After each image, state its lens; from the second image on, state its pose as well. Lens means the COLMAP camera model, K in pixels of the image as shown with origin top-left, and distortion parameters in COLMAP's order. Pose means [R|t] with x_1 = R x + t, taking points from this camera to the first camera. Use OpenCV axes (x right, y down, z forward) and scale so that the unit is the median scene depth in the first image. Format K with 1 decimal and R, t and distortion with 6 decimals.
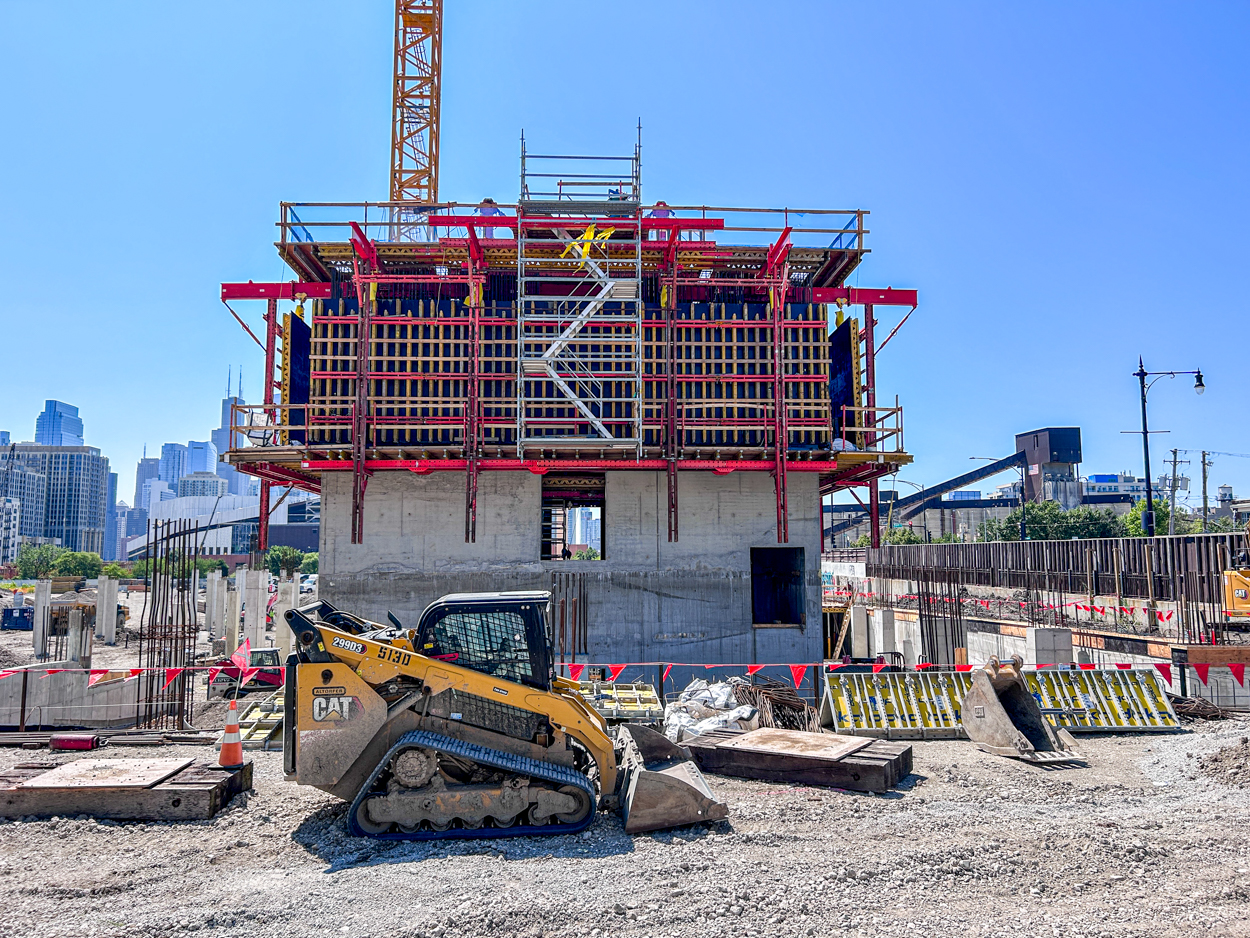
lens RADIAL K [[953.3, 0, 625.0], [0, 953.3, 469.0], [0, 0, 1]] dist [0.022892, 0.001444]
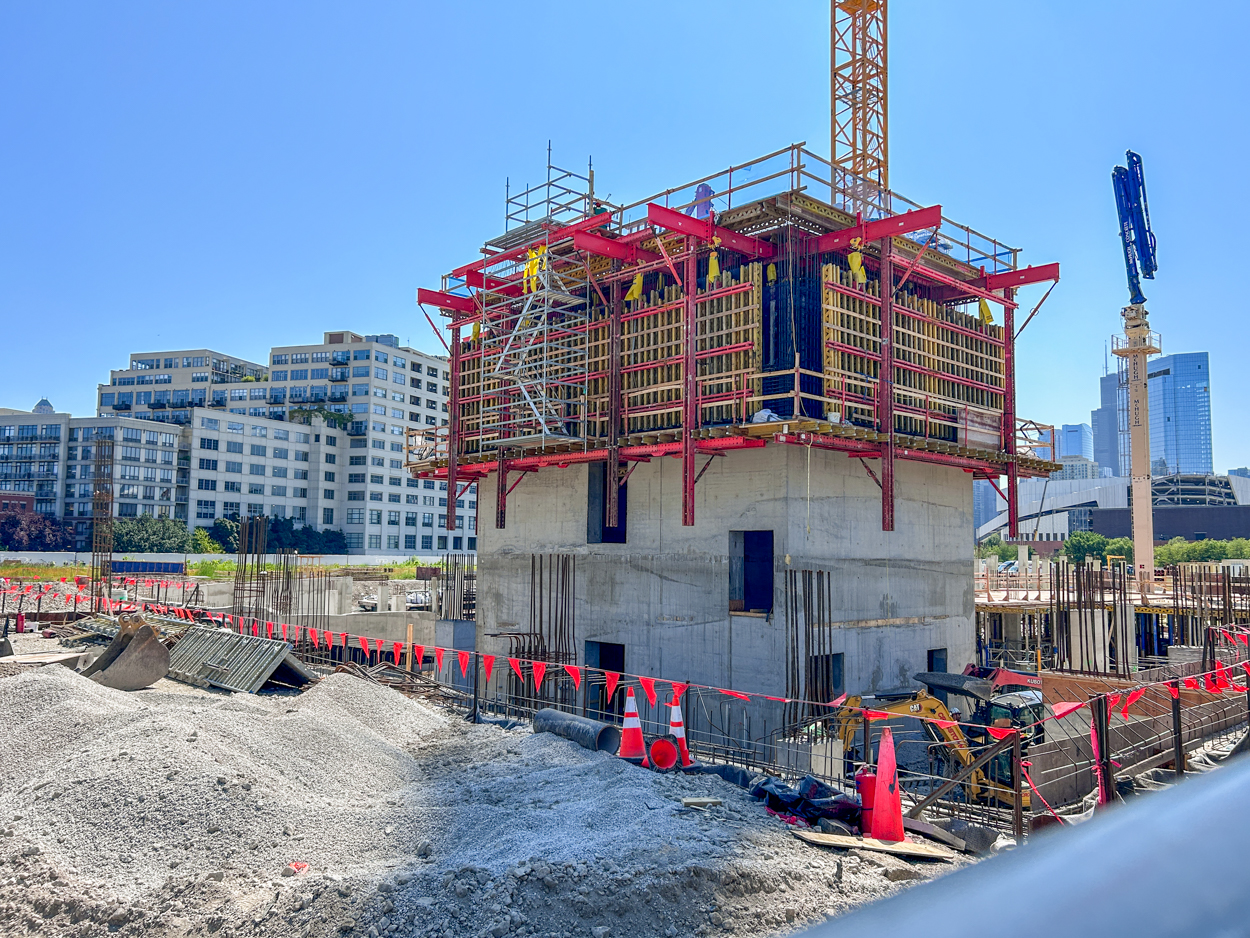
lens RADIAL K [[977.6, 0, 625.0], [0, 977.6, 469.0], [0, 0, 1]] dist [0.021943, 0.000918]
pose [[0.642303, -0.055973, -0.764404, 0.857521], [0.068235, 0.997546, -0.015709, 0.030311], [0.763407, -0.042069, 0.644546, 0.307652]]
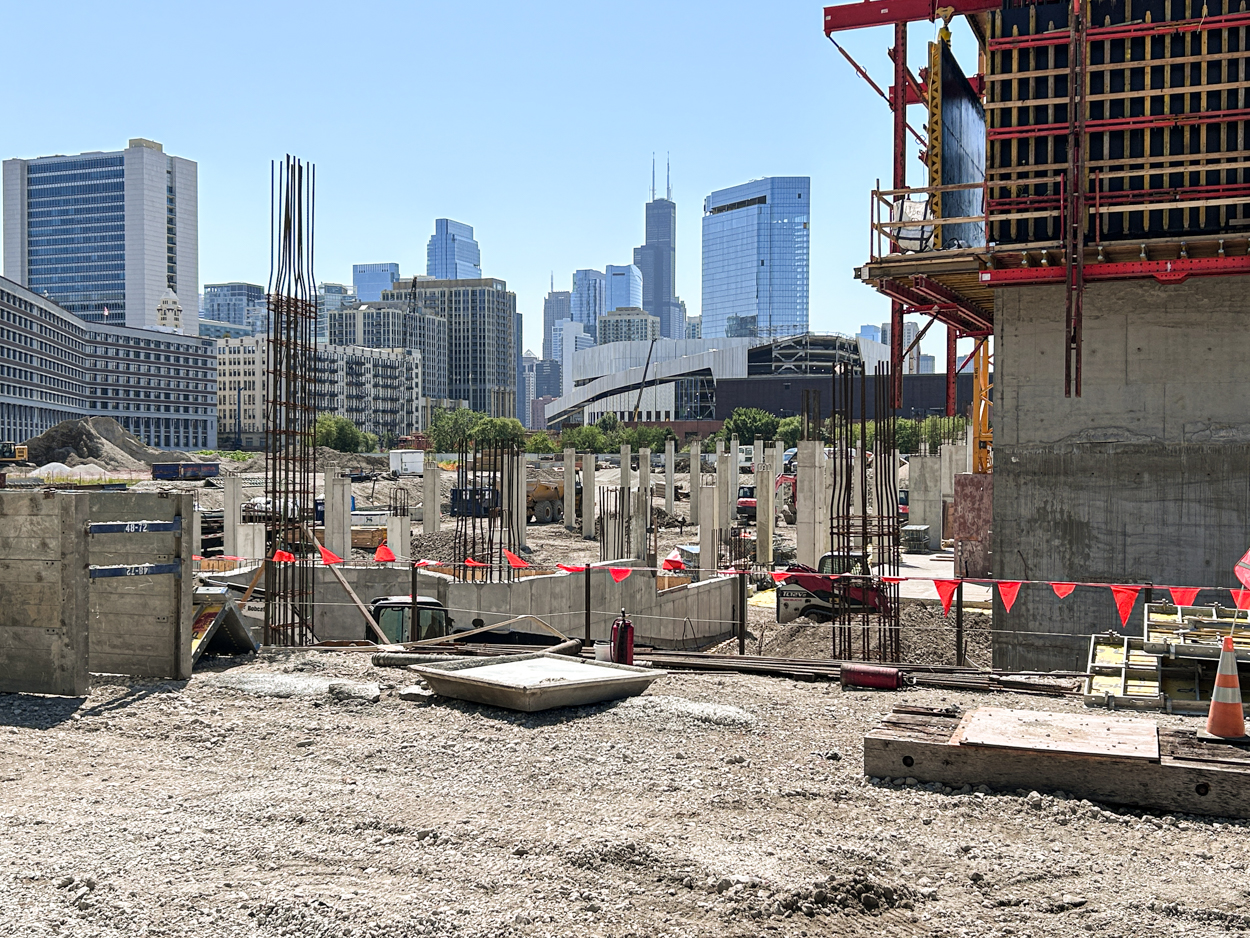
lens RADIAL K [[1430.6, 0, 625.0], [0, 1430.6, 469.0], [0, 0, 1]] dist [0.140744, -0.337041]
pose [[0.915570, 0.009347, -0.402049, -0.157810], [0.040150, 0.992610, 0.114510, 0.002996], [0.400149, -0.120985, 0.908429, -0.003850]]
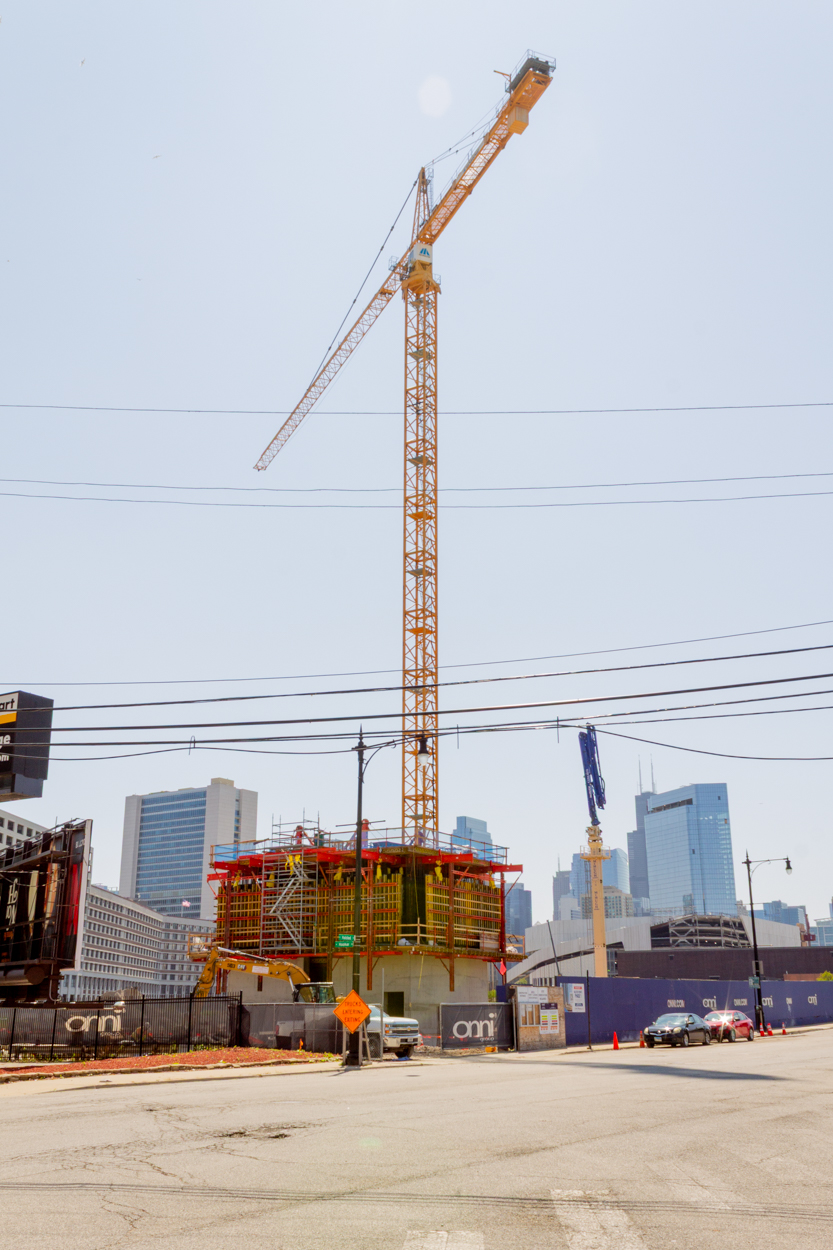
lens RADIAL K [[1218.3, 0, 416.5], [0, 1218.3, 625.0], [0, 0, 1]] dist [0.047324, -0.007490]
pose [[0.823828, -0.168185, -0.541315, 1.889593], [0.060550, 0.975616, -0.210969, -0.141164], [0.563597, 0.141026, 0.813923, -1.343149]]
